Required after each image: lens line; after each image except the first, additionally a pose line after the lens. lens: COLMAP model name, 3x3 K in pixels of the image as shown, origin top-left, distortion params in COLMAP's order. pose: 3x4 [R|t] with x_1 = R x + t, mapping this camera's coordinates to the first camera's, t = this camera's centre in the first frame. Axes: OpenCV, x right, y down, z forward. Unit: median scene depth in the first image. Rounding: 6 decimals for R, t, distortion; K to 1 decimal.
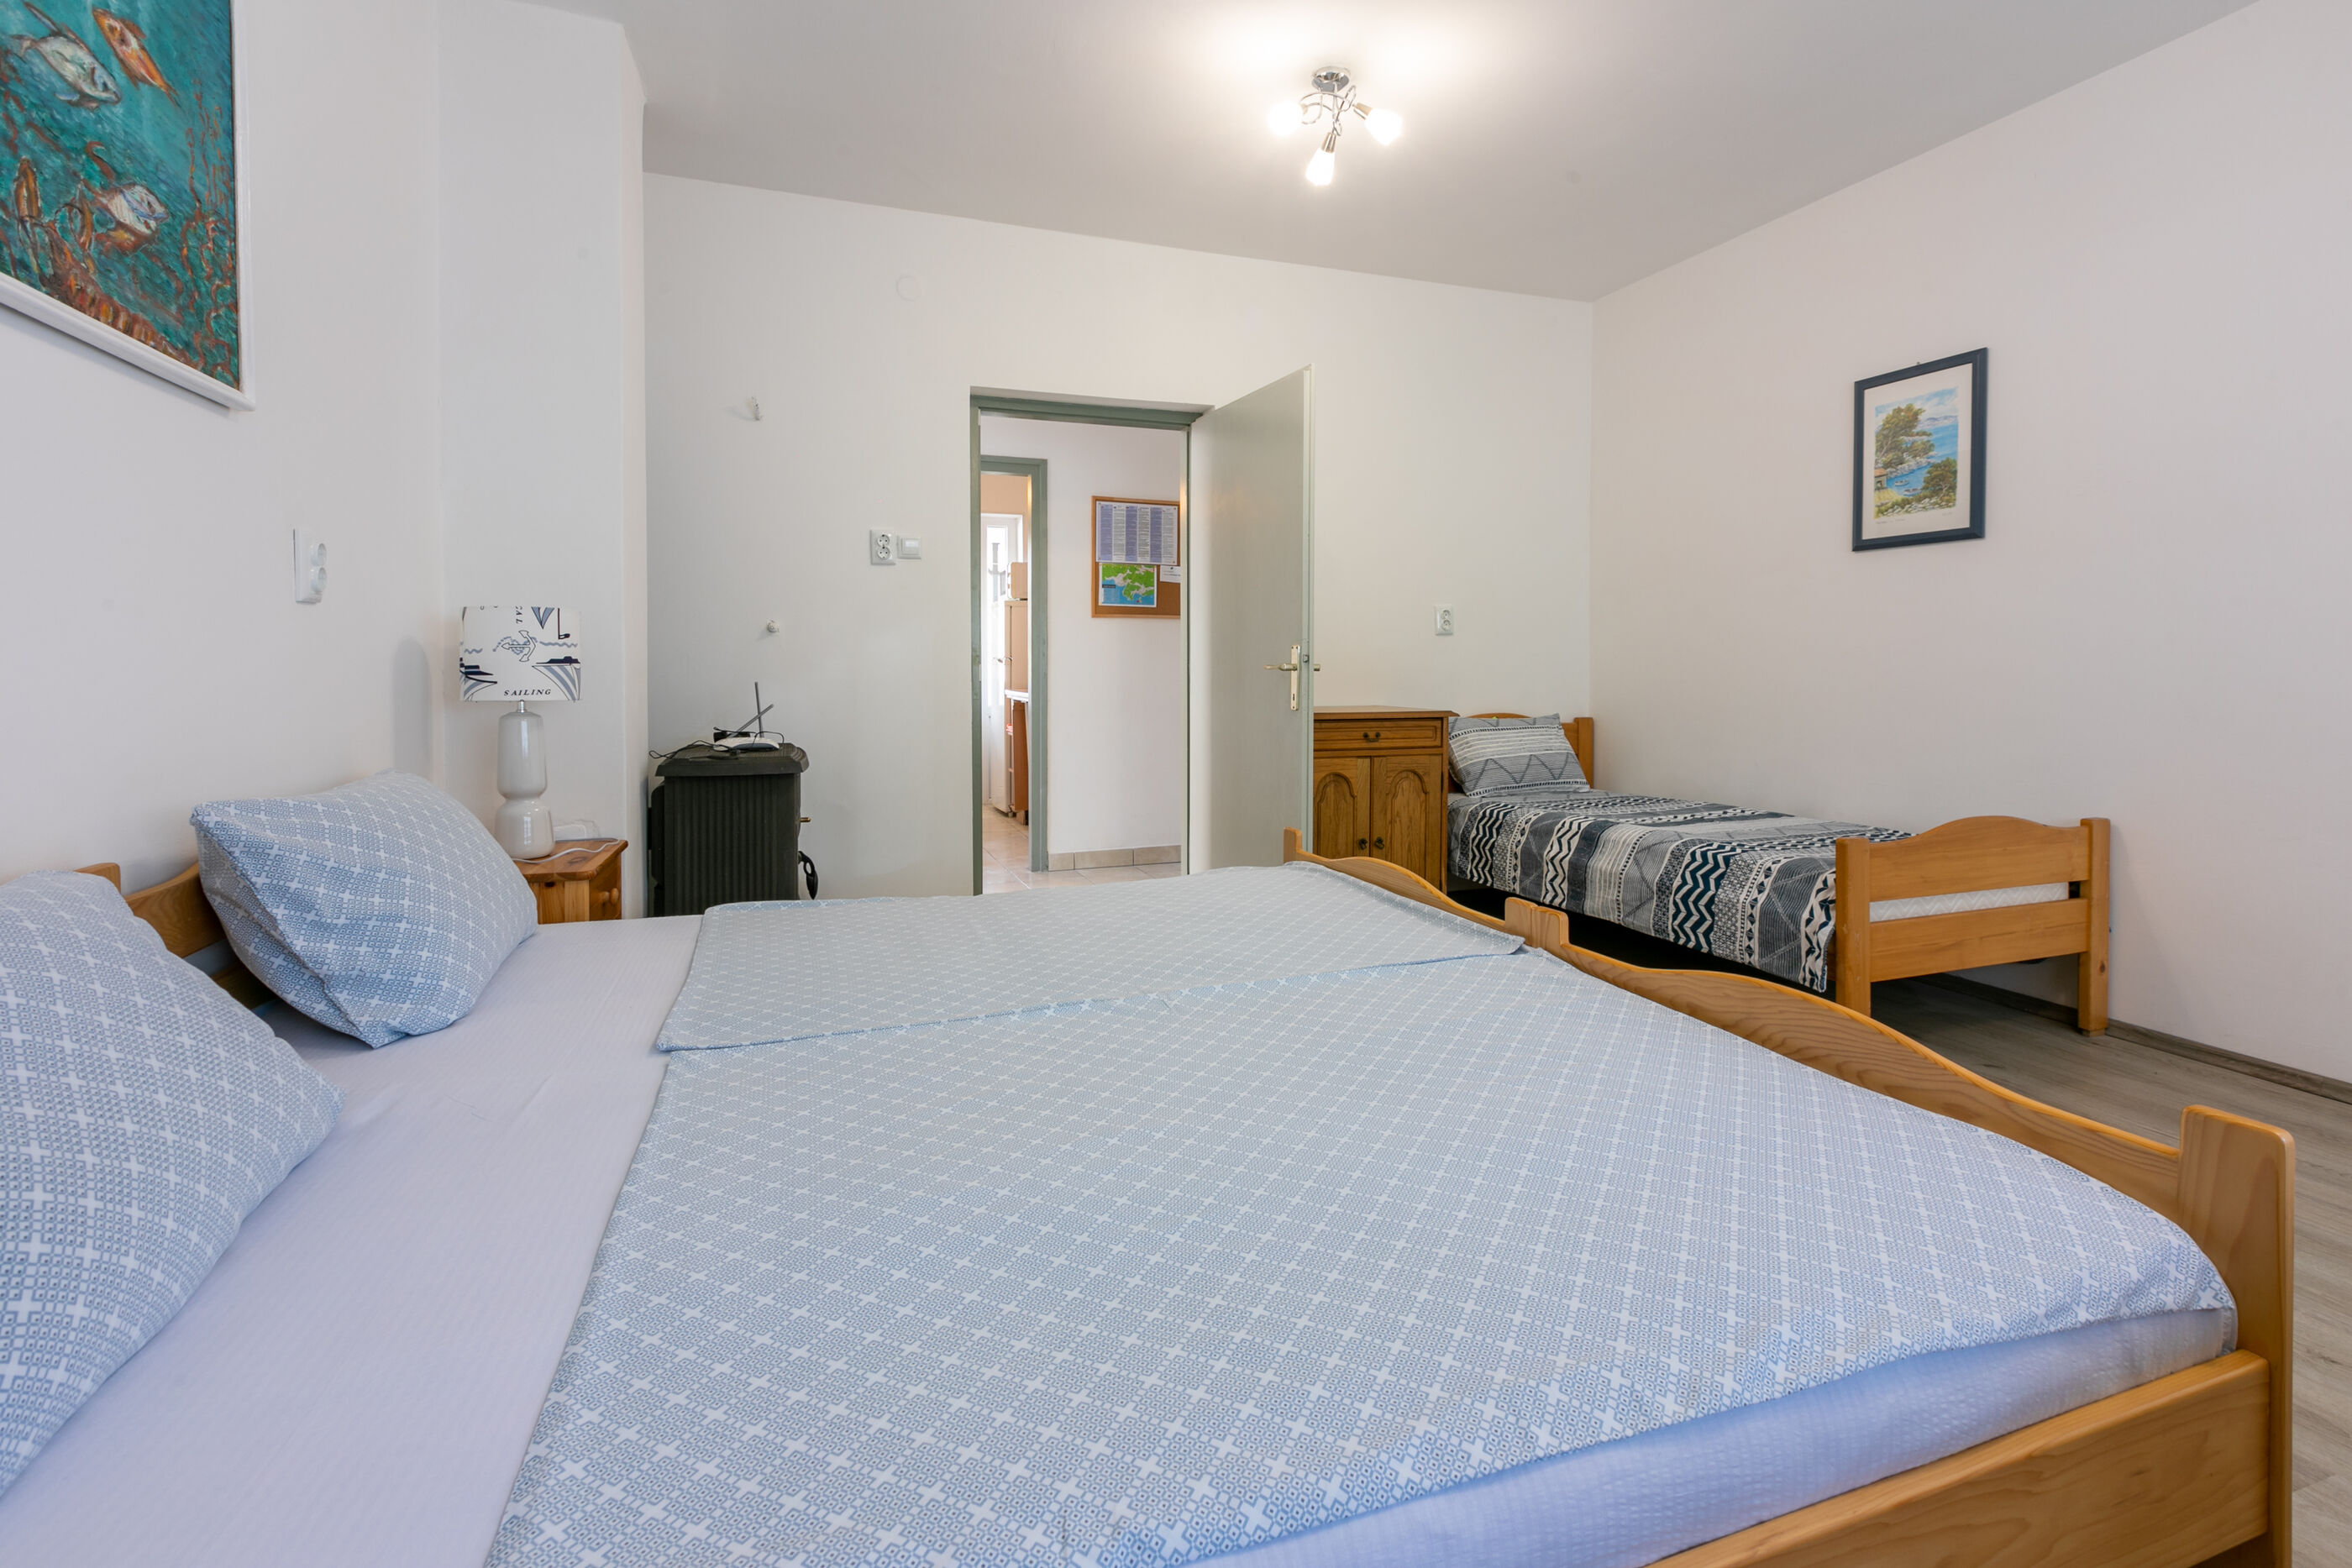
lens RADIAL K [[1077.3, 0, 1176.2], [0, 1077.3, 696.4], [0, 0, 1]] dist [0.005224, -0.001636]
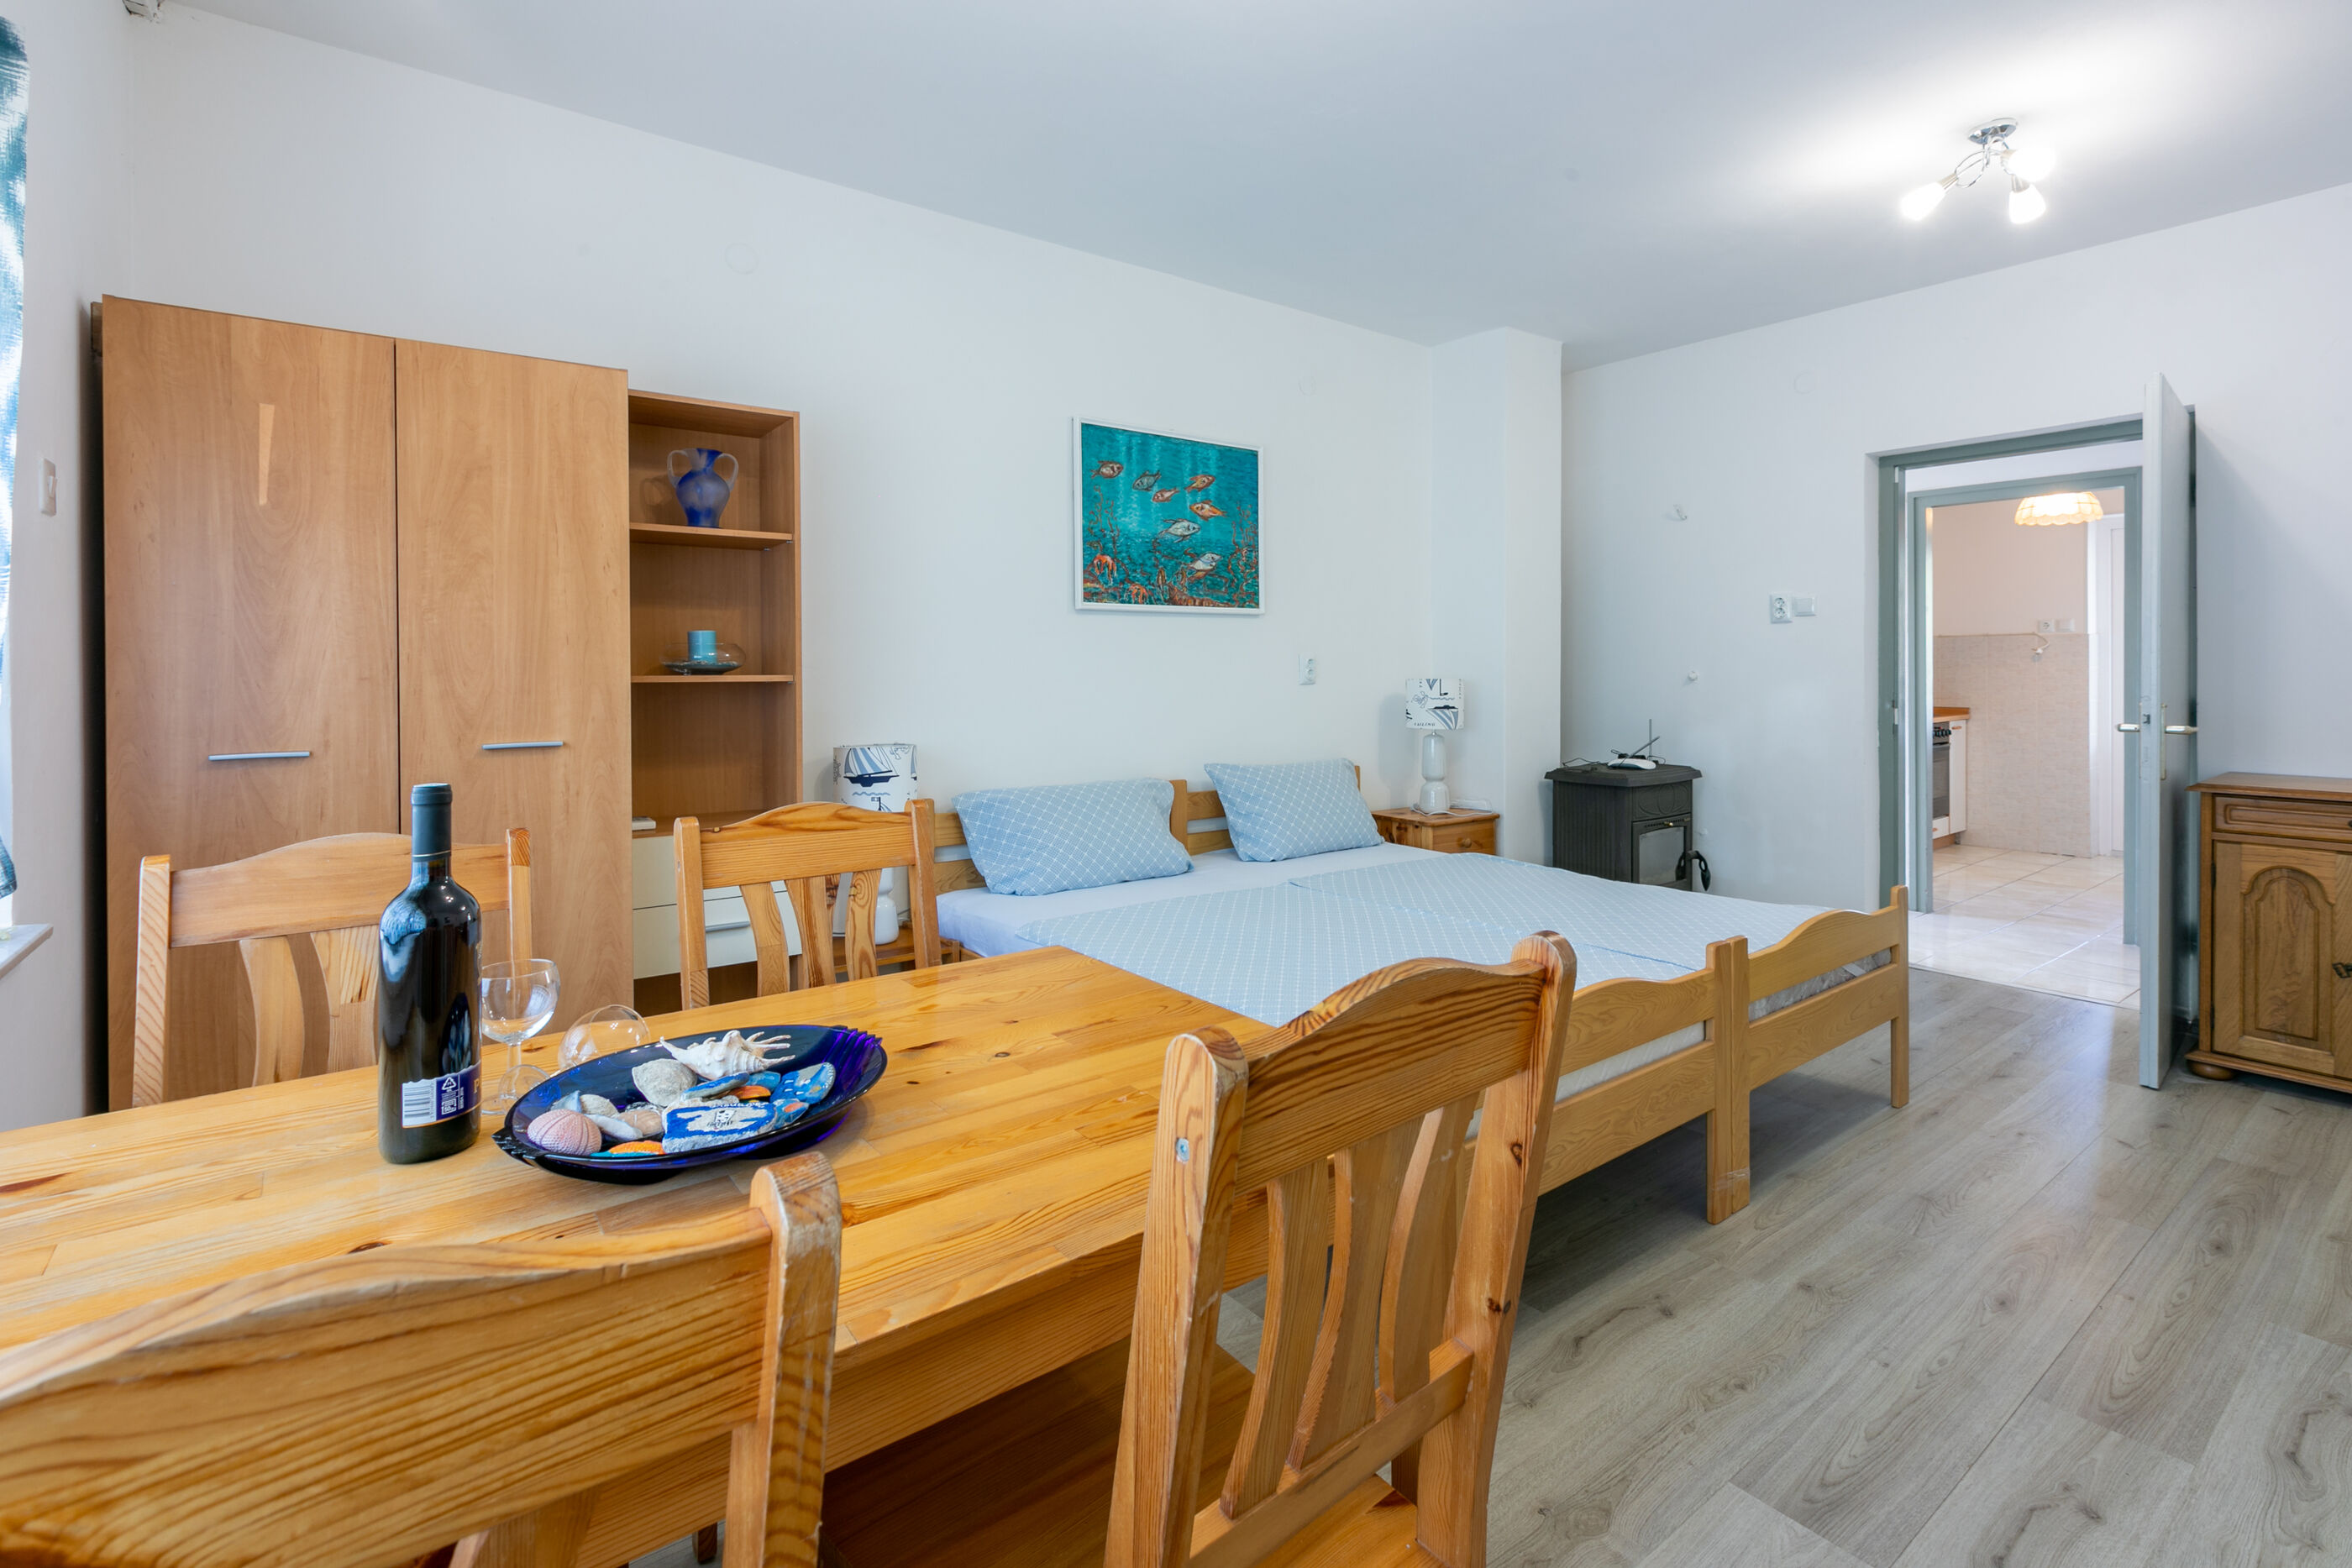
lens RADIAL K [[1077.3, 0, 1159.6], [0, 1077.3, 670.9], [0, 0, 1]] dist [0.005224, -0.001636]
pose [[0.285309, 0.005194, -0.958421, 0.697522], [-0.027628, 0.999614, -0.002807, -0.049769], [0.958037, 0.027280, 0.285343, 0.013312]]
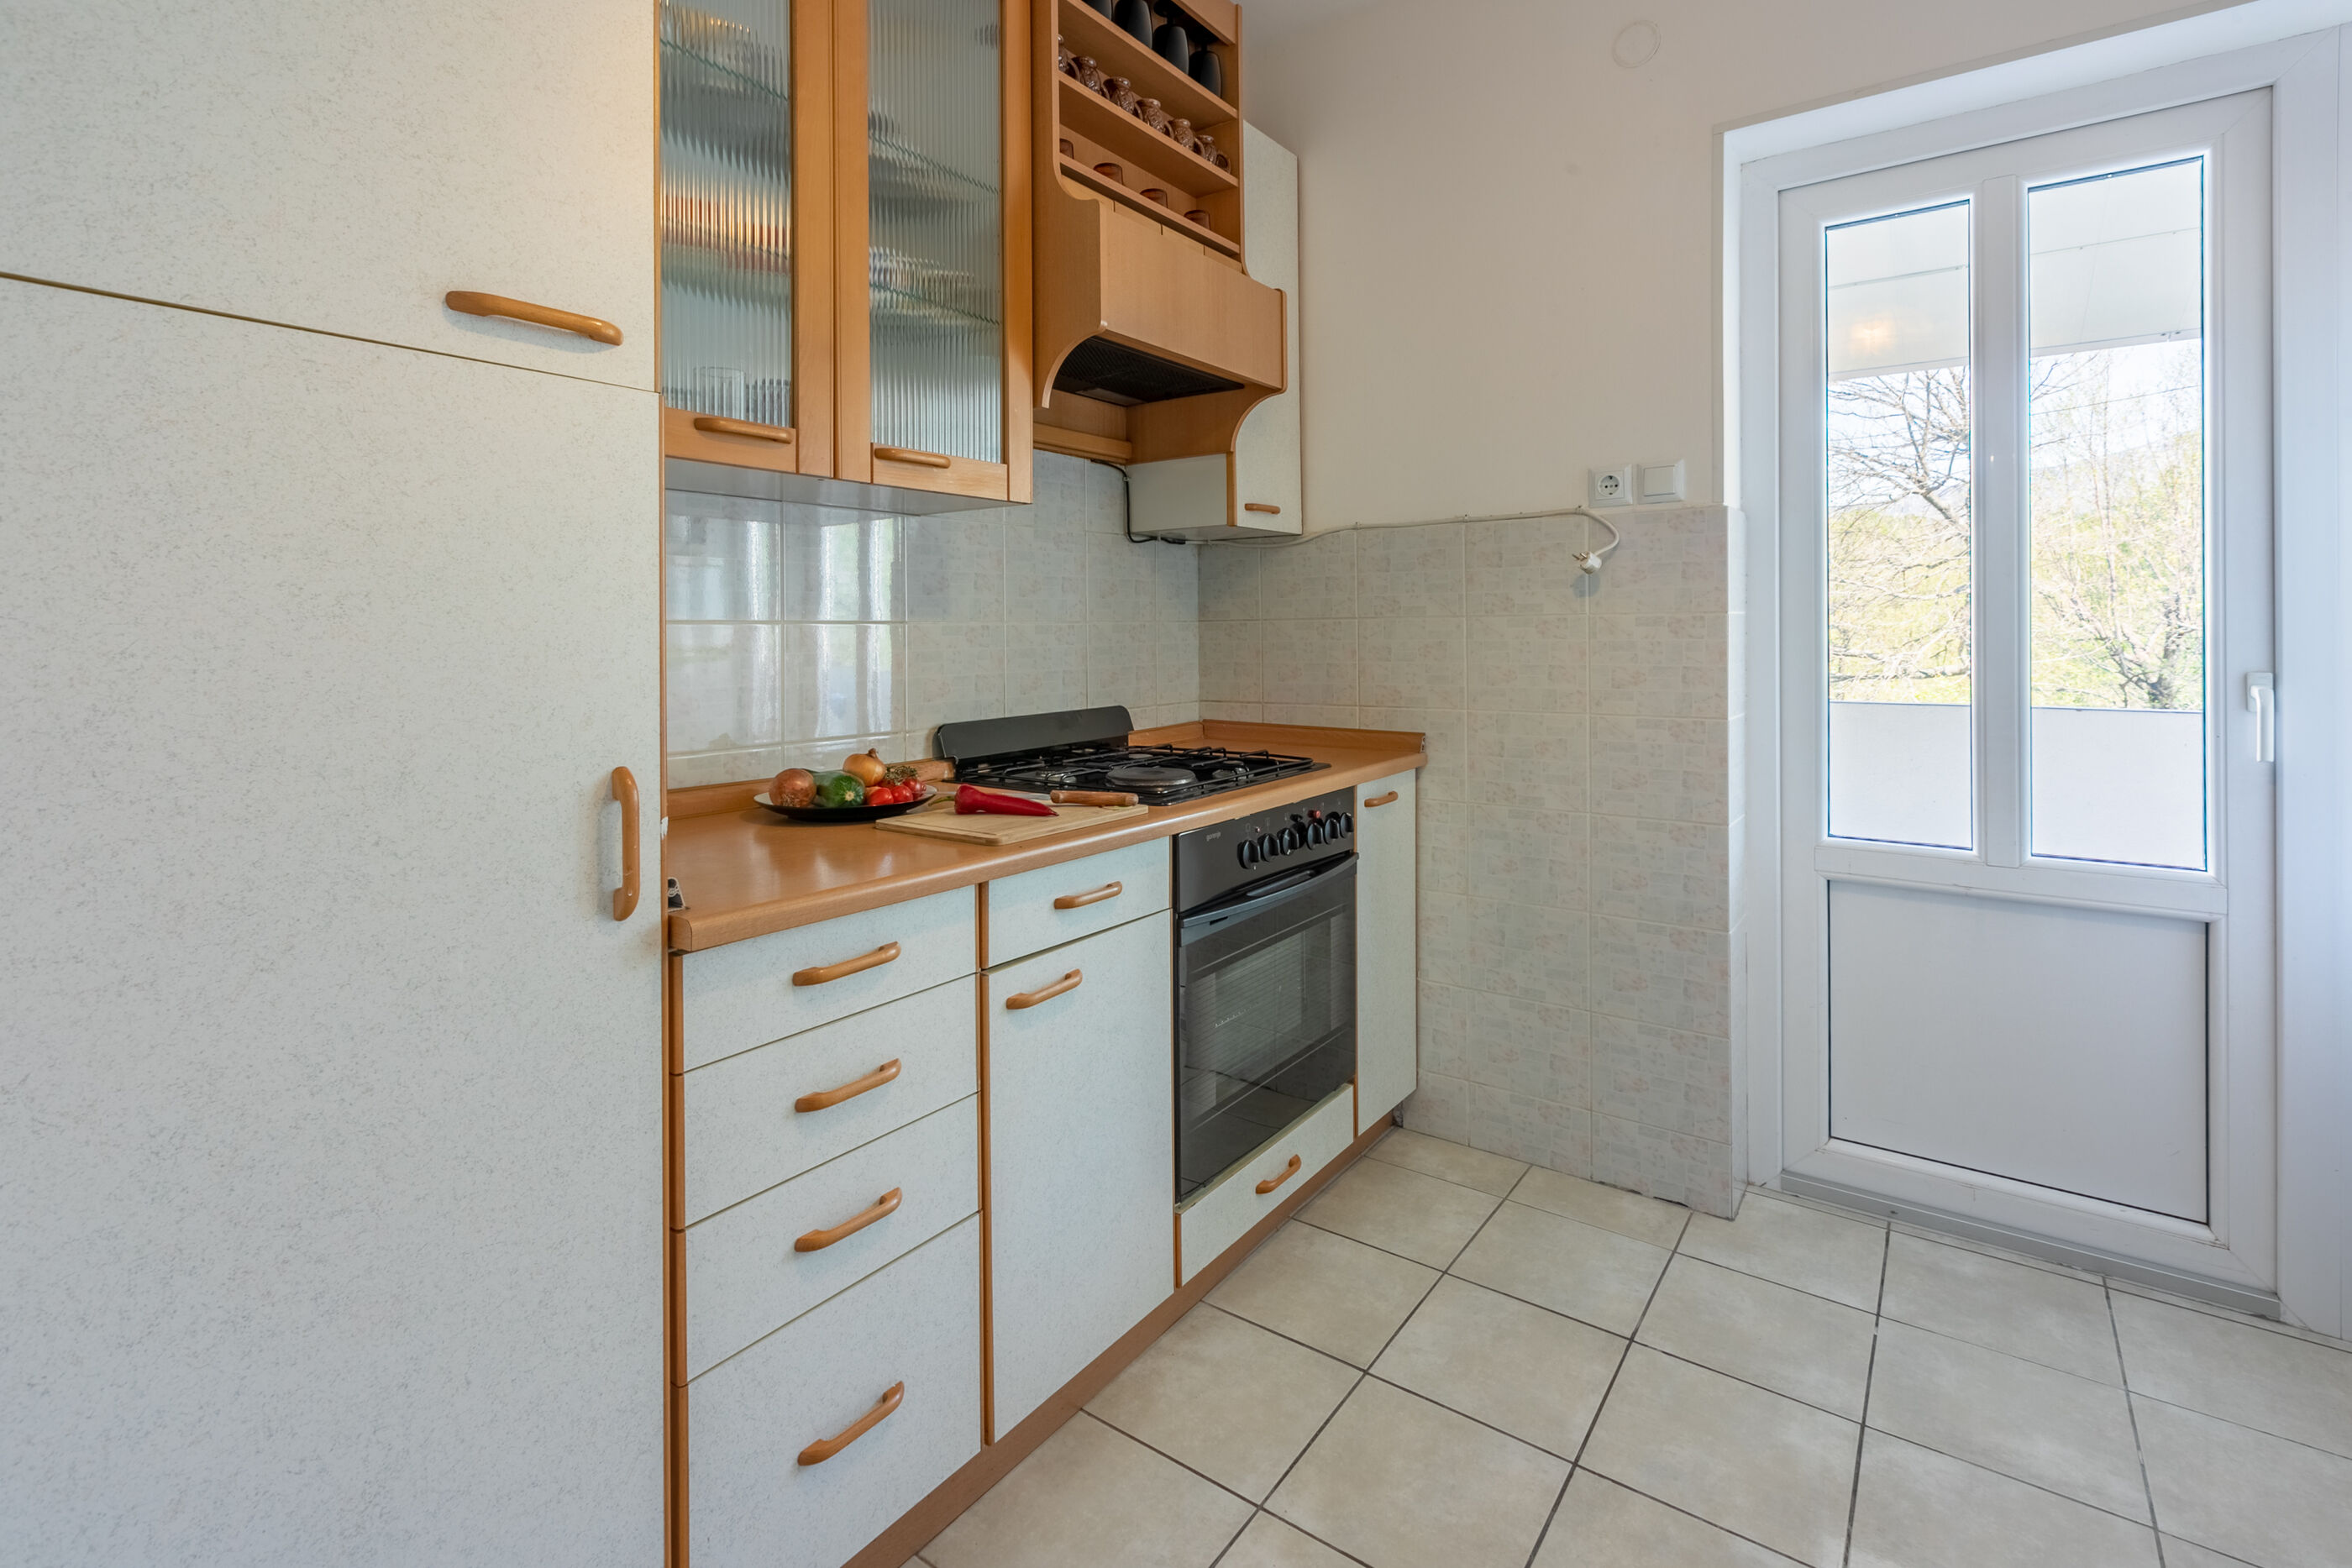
lens RADIAL K [[1077.3, 0, 1156.0], [0, 1077.3, 625.6], [0, 0, 1]] dist [0.005224, -0.001636]
pose [[0.554853, 0.002336, -0.831945, -0.273834], [-0.020037, 0.999744, -0.010556, -0.085079], [0.831707, 0.022527, 0.554758, 1.437913]]
